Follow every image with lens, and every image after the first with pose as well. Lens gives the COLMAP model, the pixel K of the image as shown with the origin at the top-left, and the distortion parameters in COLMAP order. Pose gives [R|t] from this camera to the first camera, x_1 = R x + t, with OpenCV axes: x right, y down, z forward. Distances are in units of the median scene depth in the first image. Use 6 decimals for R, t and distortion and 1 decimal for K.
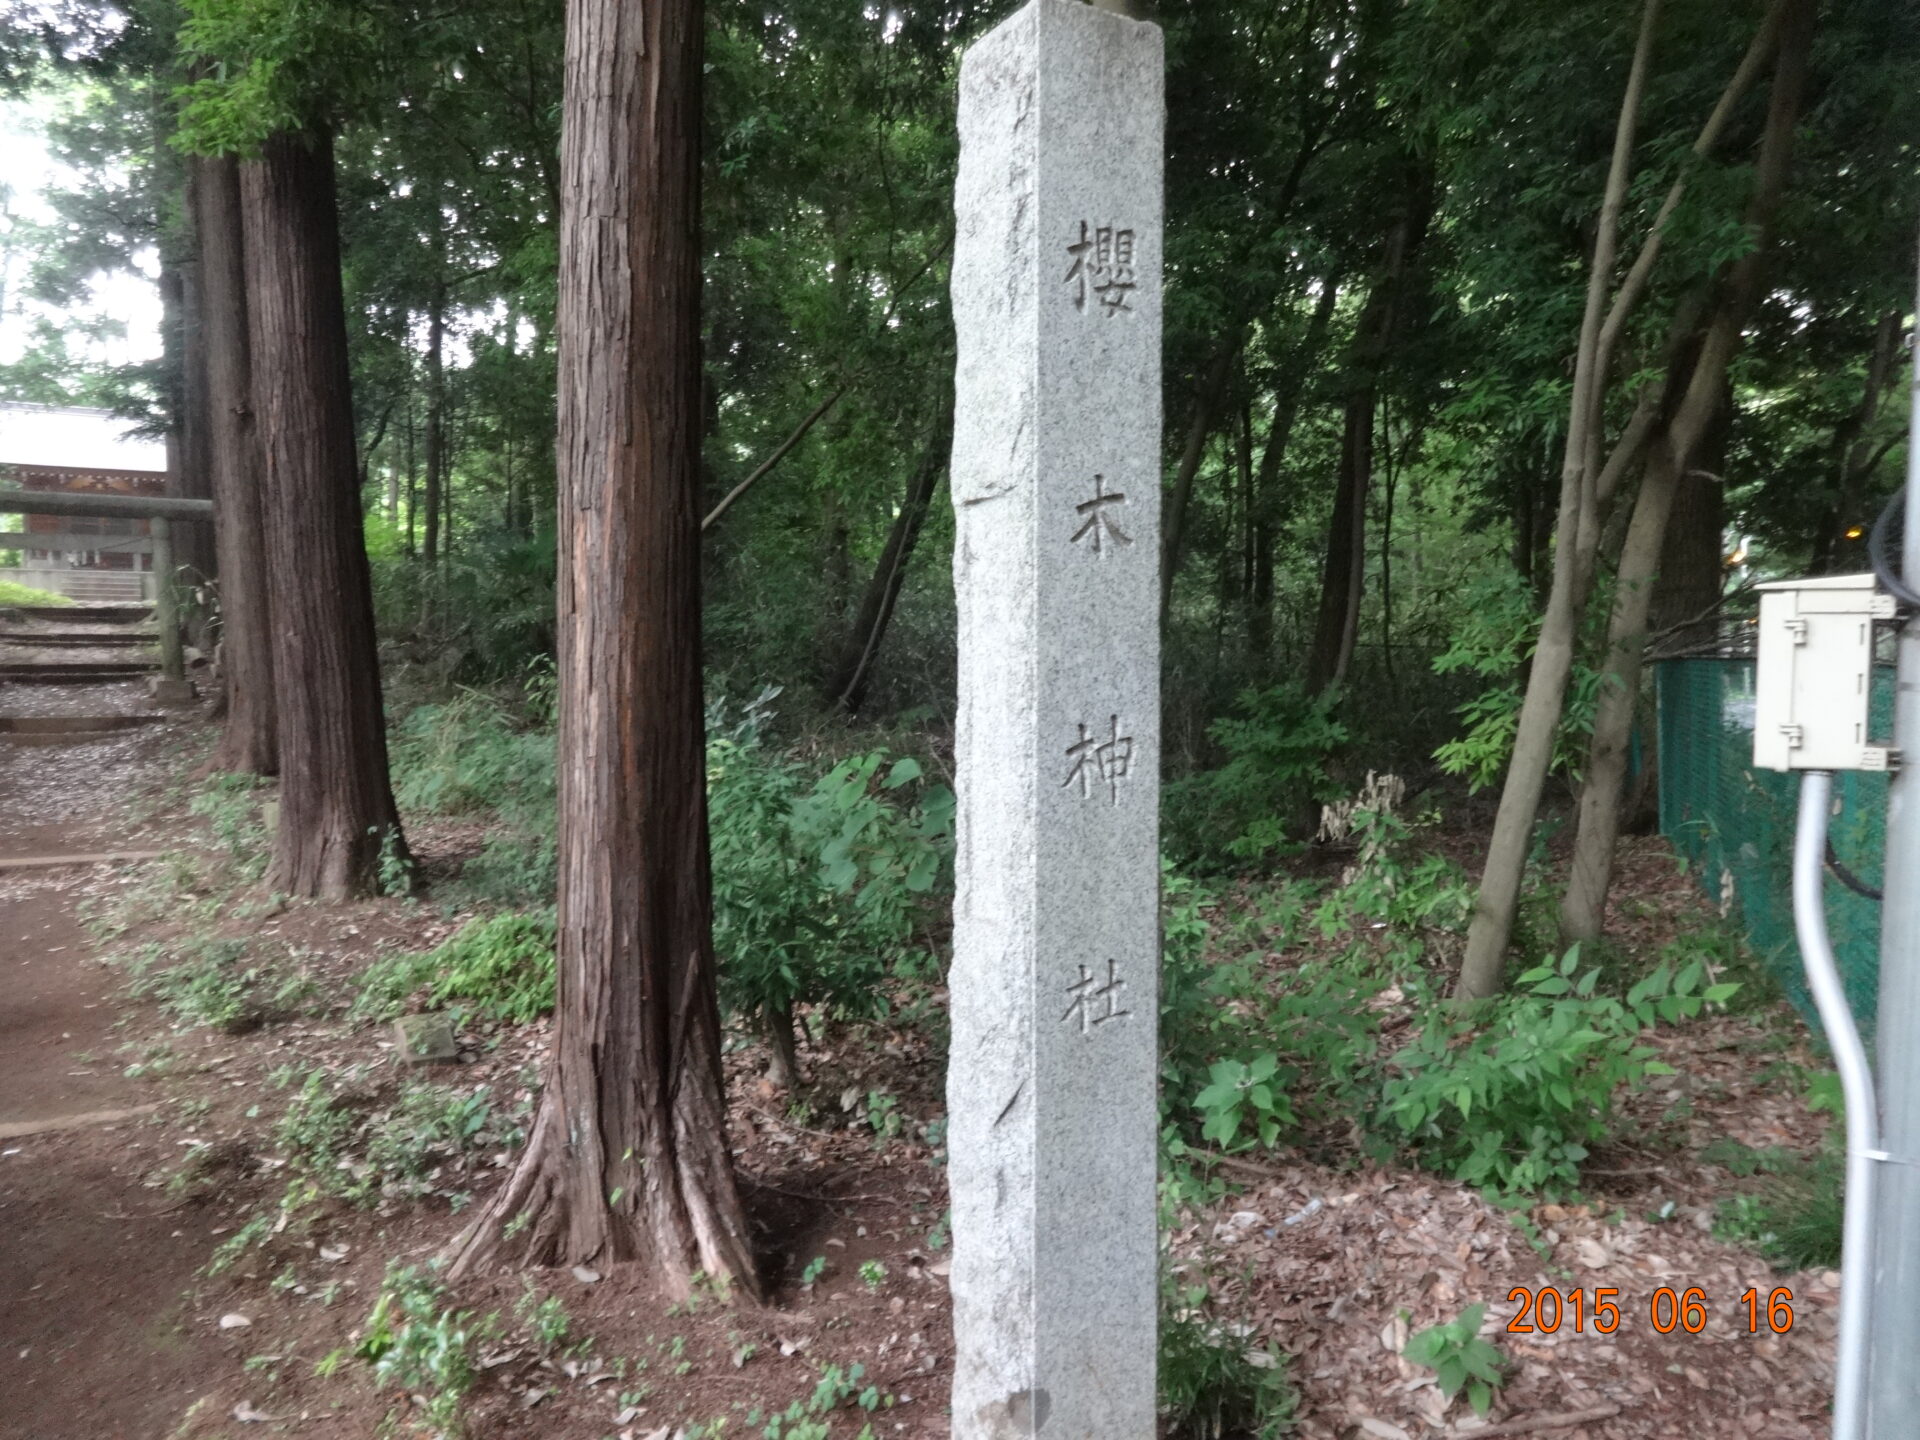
lens RADIAL K [[1420.6, 0, 951.5], [0, 1420.6, 725.1], [0, 0, 1]] dist [0.008102, -0.004762]
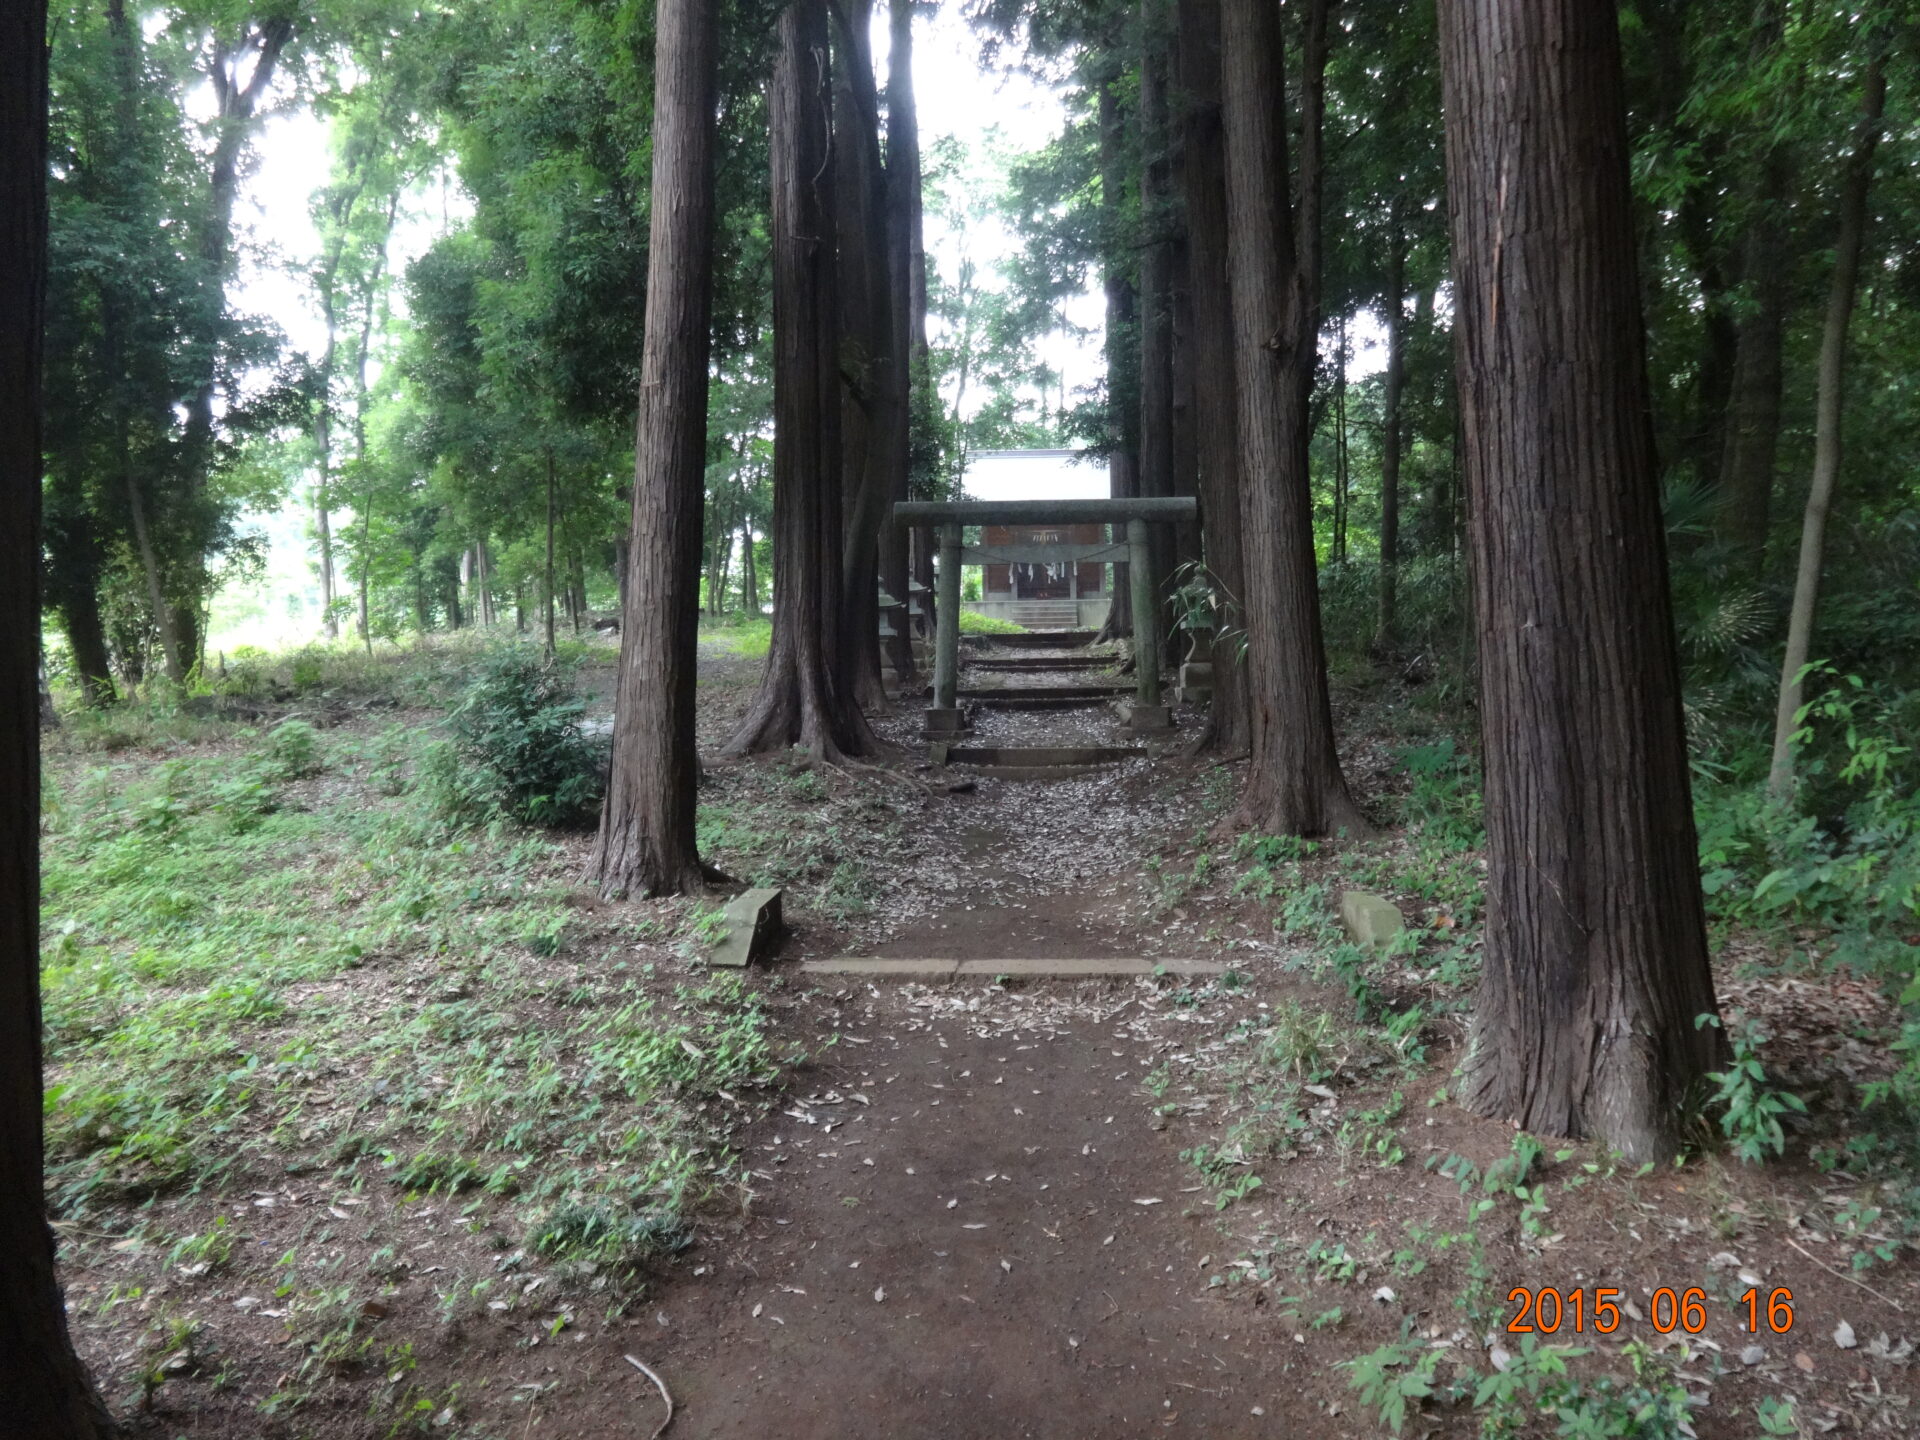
lens RADIAL K [[1420.6, 0, 959.0], [0, 1420.6, 724.7], [0, 0, 1]] dist [0.008102, -0.004762]
pose [[0.834300, 0.002872, -0.551303, -0.175613], [-0.010929, 0.999876, -0.011330, -0.009546], [0.551202, 0.015478, 0.834228, 0.225869]]
